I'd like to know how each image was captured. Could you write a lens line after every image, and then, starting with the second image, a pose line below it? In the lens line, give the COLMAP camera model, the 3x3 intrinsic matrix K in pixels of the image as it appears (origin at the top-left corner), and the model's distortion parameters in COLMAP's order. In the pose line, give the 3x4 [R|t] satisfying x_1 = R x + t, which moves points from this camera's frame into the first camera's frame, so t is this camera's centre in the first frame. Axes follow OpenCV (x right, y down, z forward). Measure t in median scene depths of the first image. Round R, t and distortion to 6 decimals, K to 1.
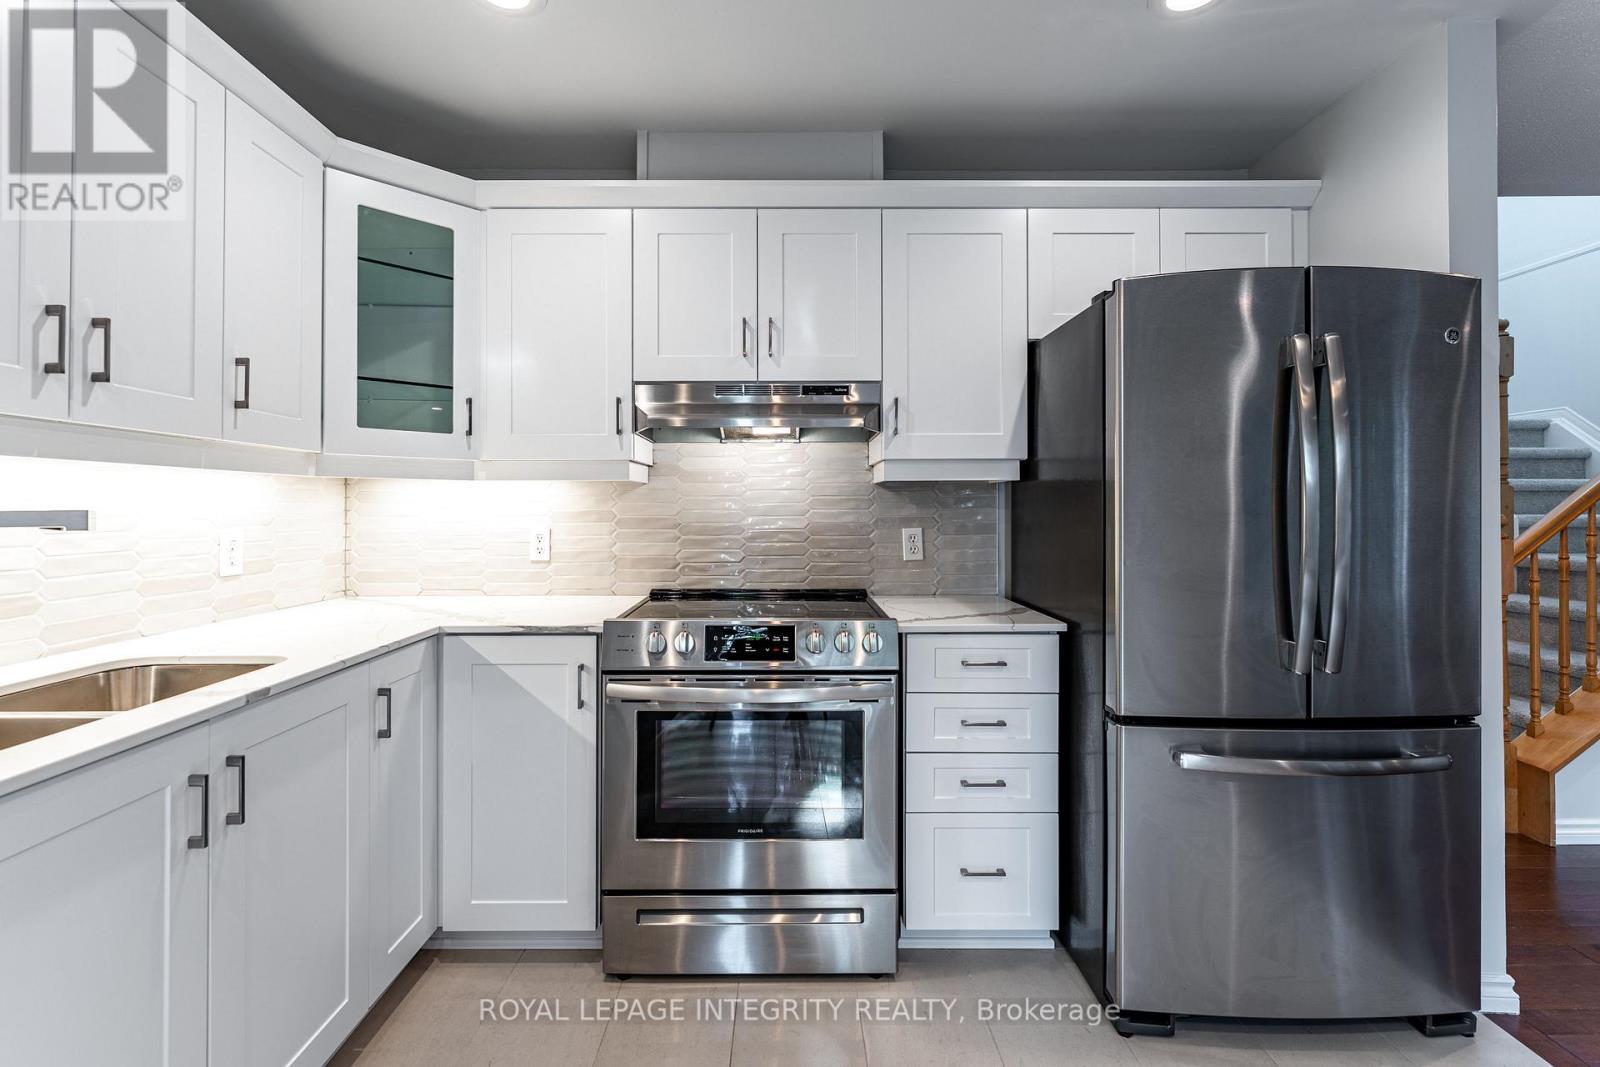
lens RADIAL K [[722.4, 0, 792.2], [0, 722.4, 504.0], [0, 0, 1]] dist [0.000572, 0.000121]
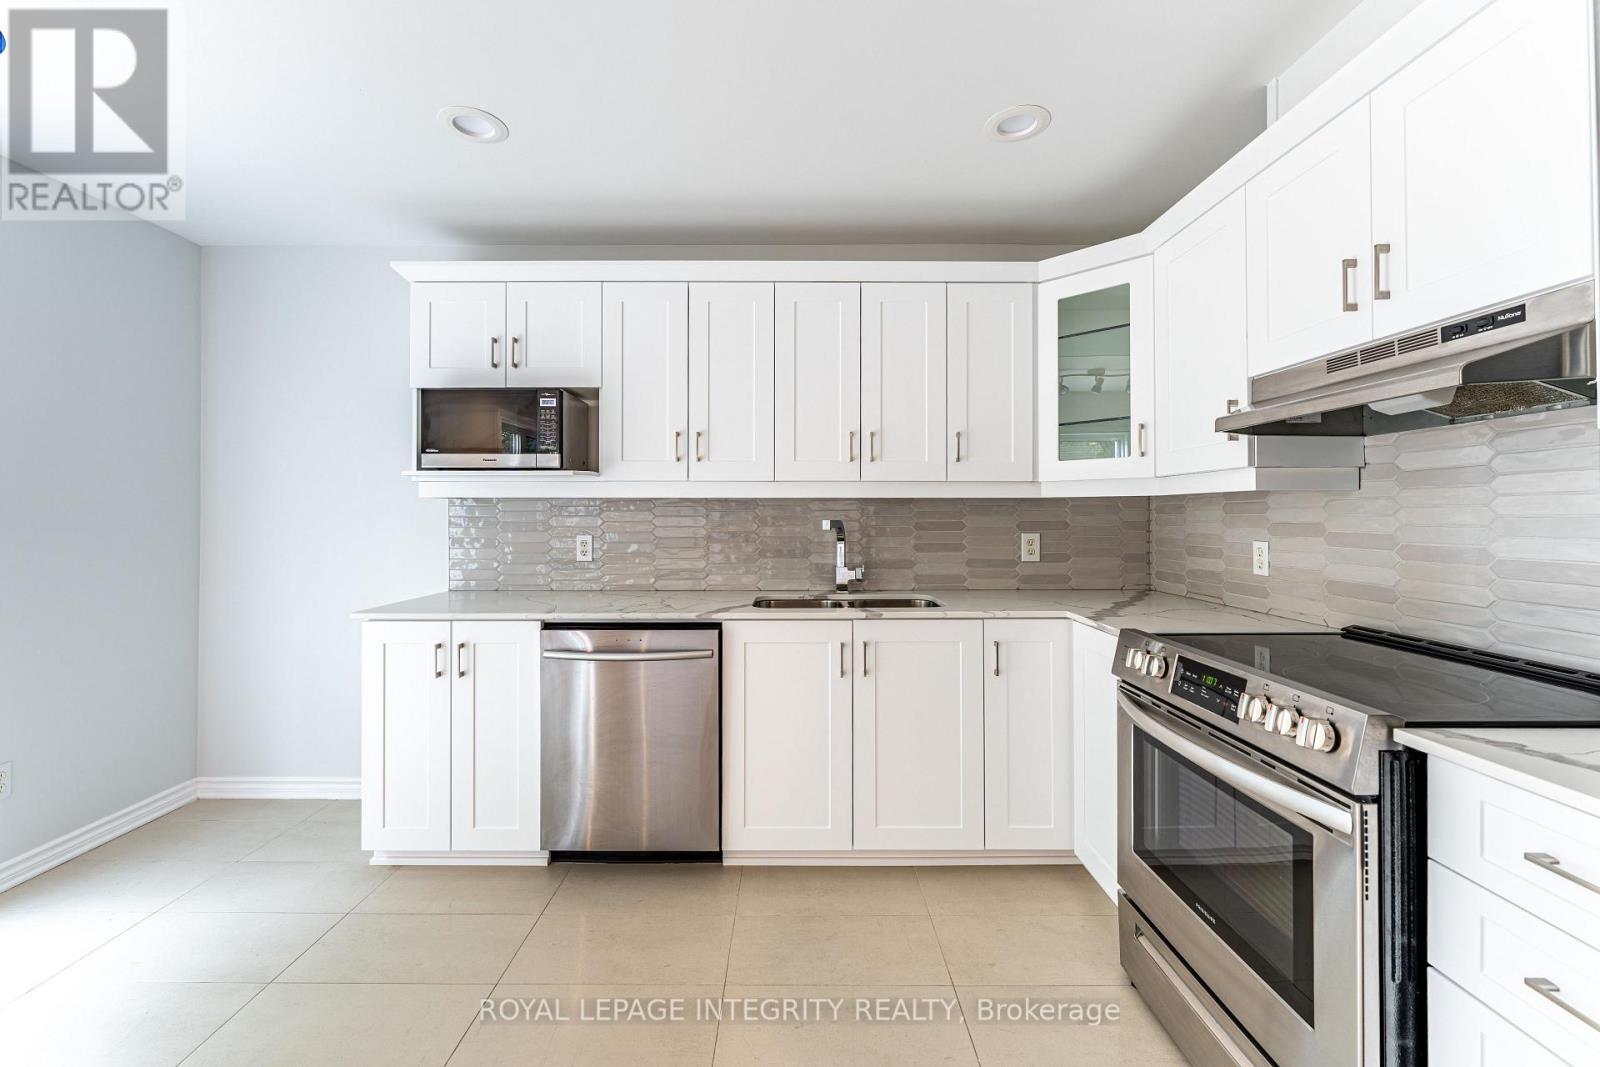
lens RADIAL K [[651.7, 0, 788.7], [0, 651.7, 508.4], [0, 0, 1]] dist [0.001226, 0.000063]
pose [[-0.011138, -0.008016, -0.999906, 0.667860], [0.004561, 0.999957, -0.008067, -0.007701], [0.999928, -0.004651, -0.011101, 0.511507]]
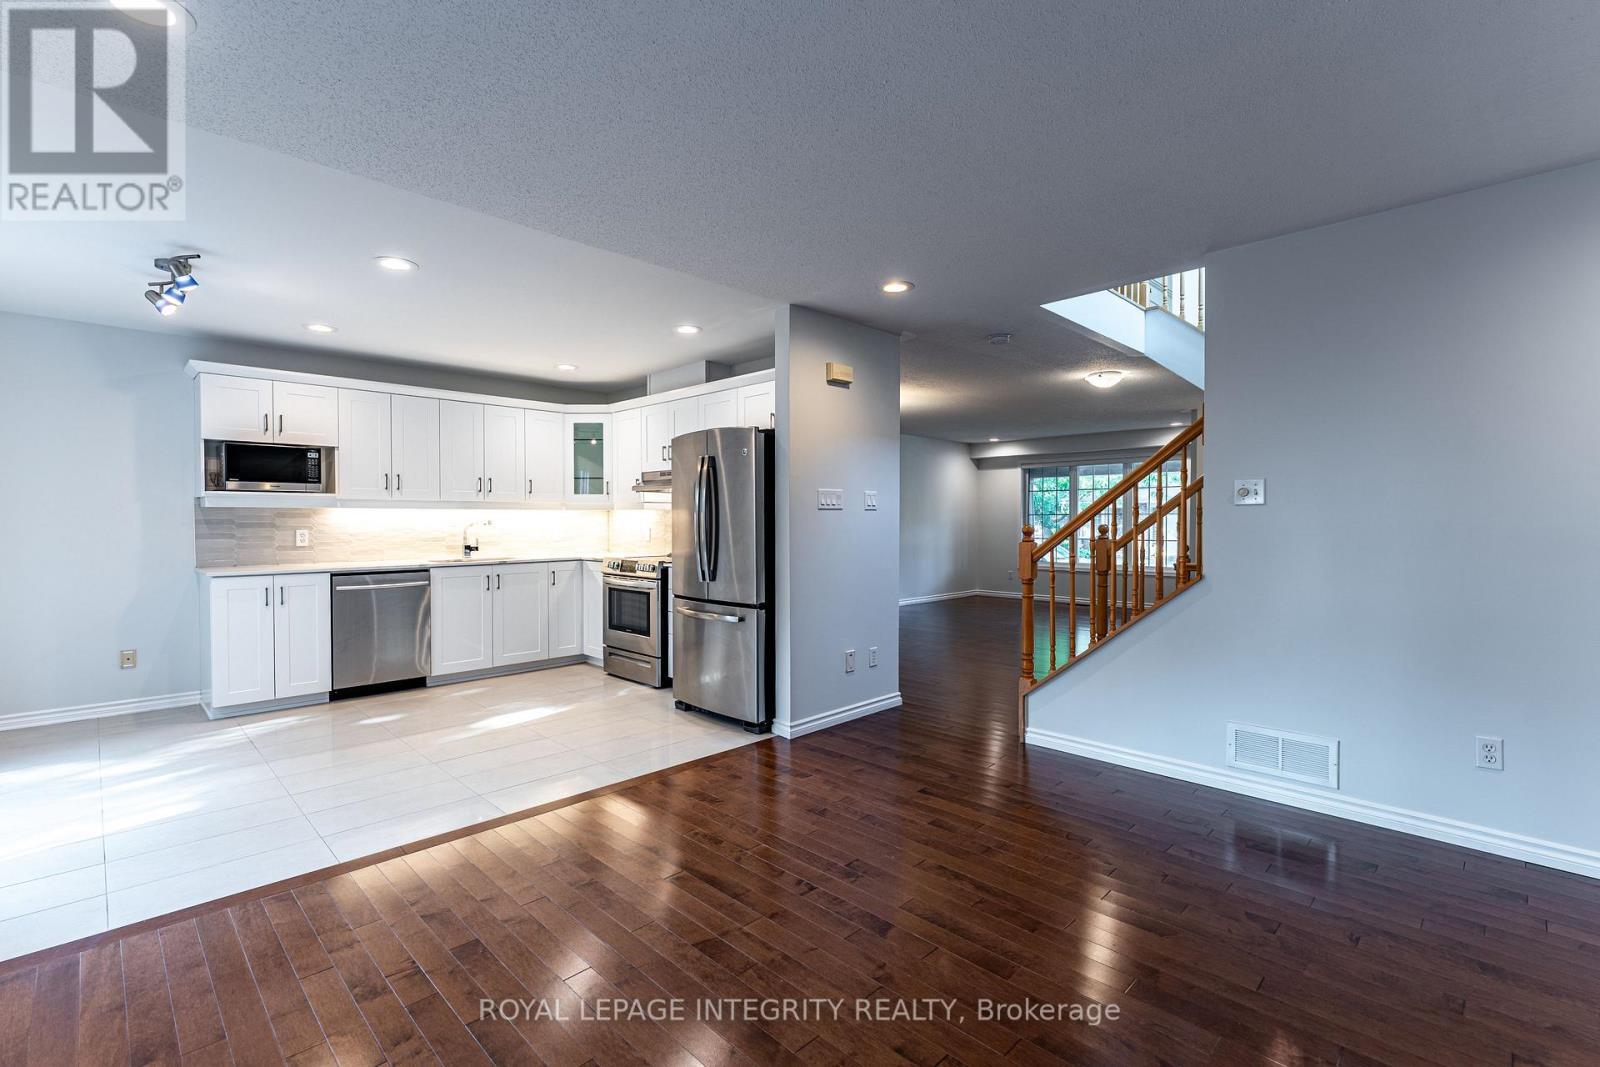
lens RADIAL K [[721.0, 0, 801.4], [0, 721.0, 536.4], [0, 0, 1]] dist [0.000225, 0.000298]
pose [[0.701857, 0.018076, -0.712088, 2.402836], [0.002194, 0.999618, 0.027537, -0.007389], [0.712314, -0.020889, 0.701550, -0.521328]]
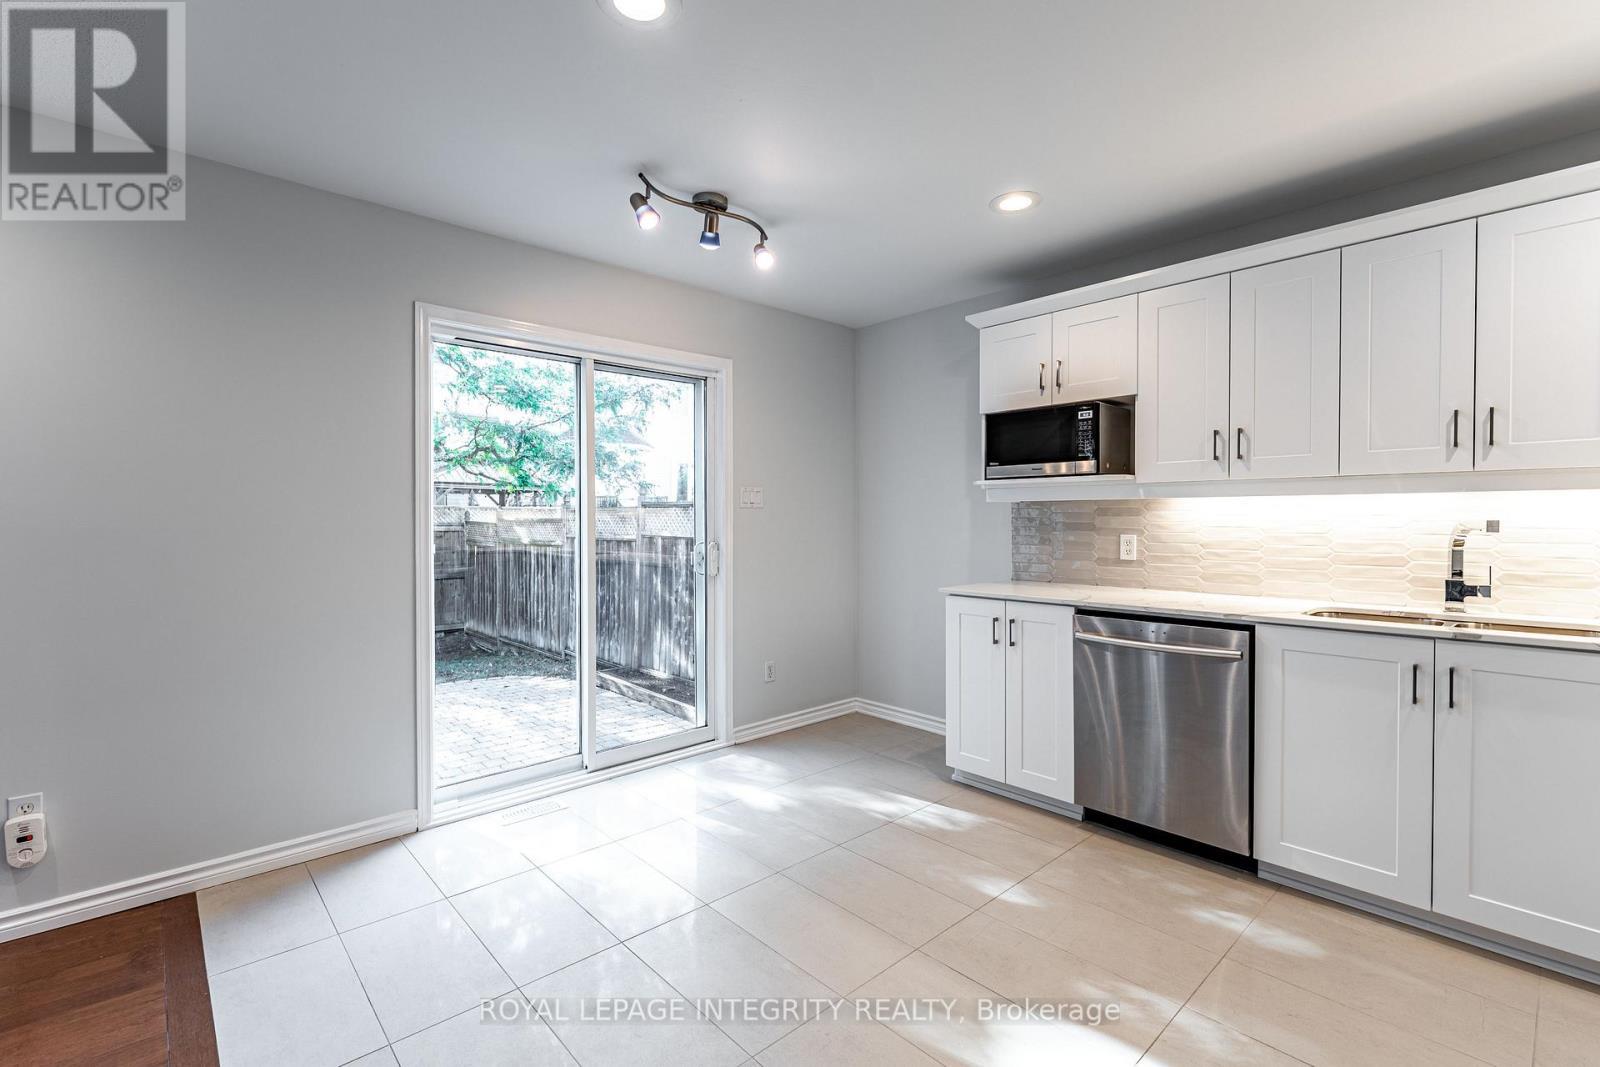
lens RADIAL K [[718.7, 0, 789.6], [0, 718.7, 527.1], [0, 0, 1]] dist [0.000421, 0.000126]
pose [[-0.747699, 0.011863, -0.663932, 0.925911], [0.006388, 0.999923, 0.010672, -0.003102], [0.664007, 0.003738, -0.747717, 0.770536]]
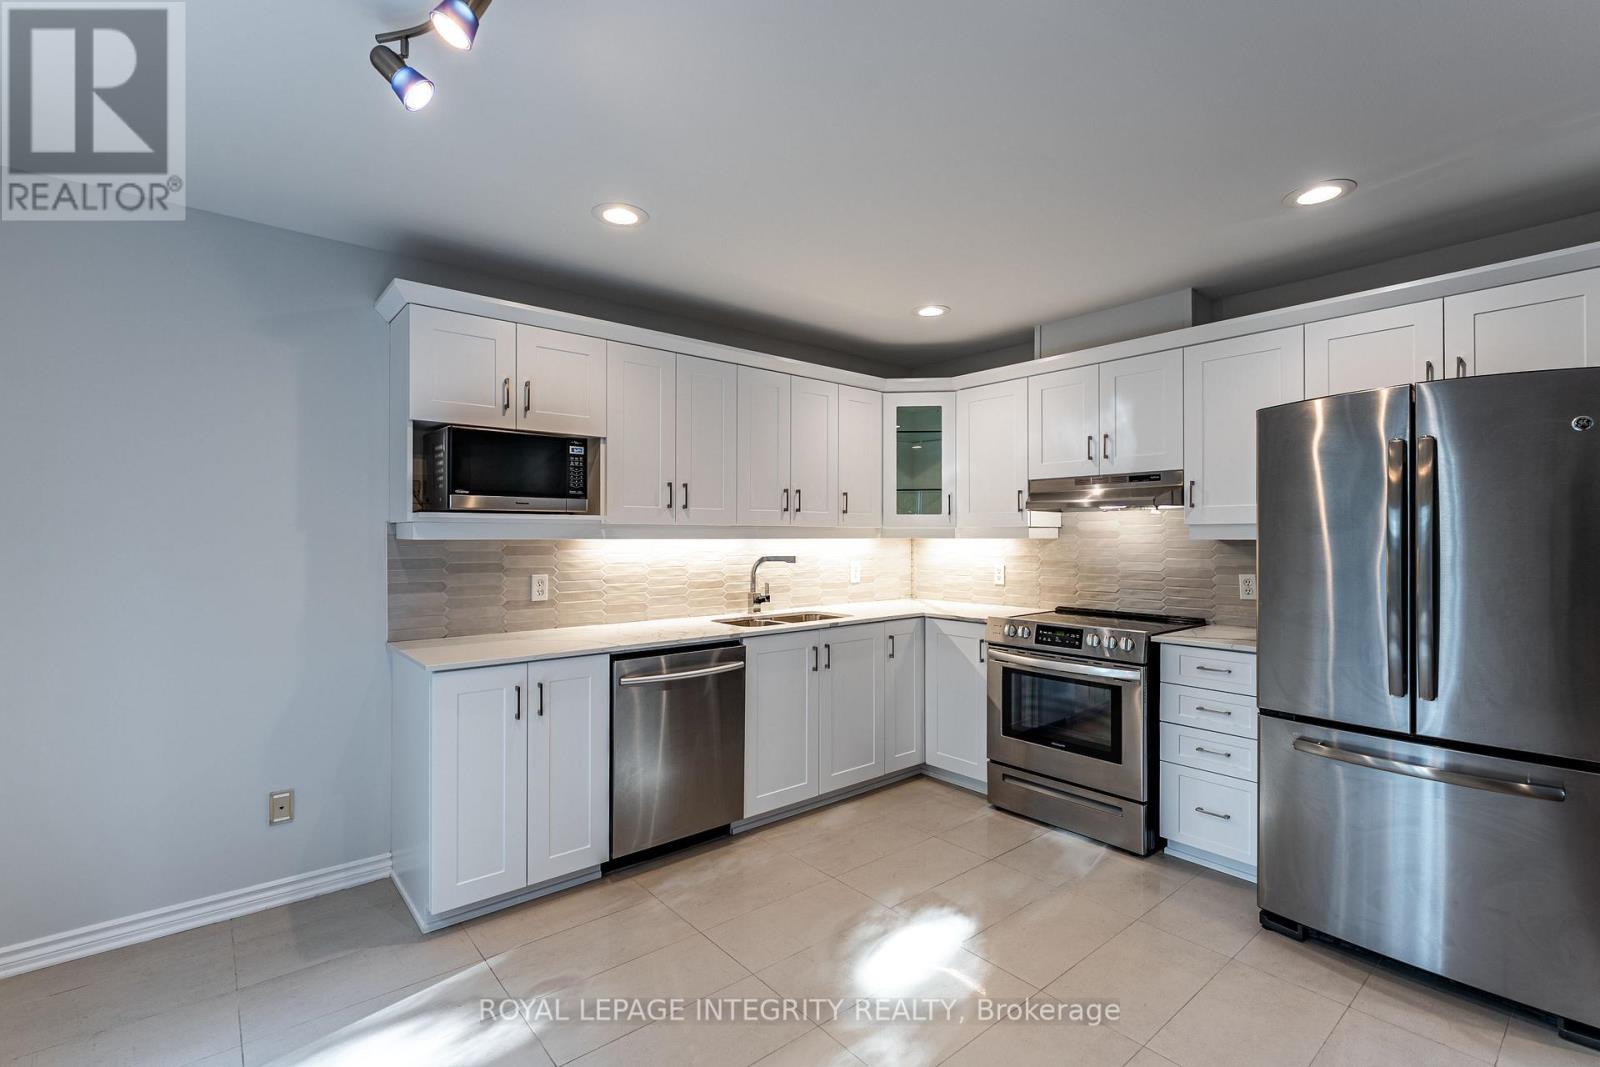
lens RADIAL K [[721.0, 0, 801.4], [0, 721.0, 536.4], [0, 0, 1]] dist [0.000225, 0.000298]
pose [[0.638915, 0.001330, -0.769276, 0.842301], [0.002649, 0.999989, 0.003928, -0.053299], [0.769272, -0.004547, 0.638905, -0.553815]]
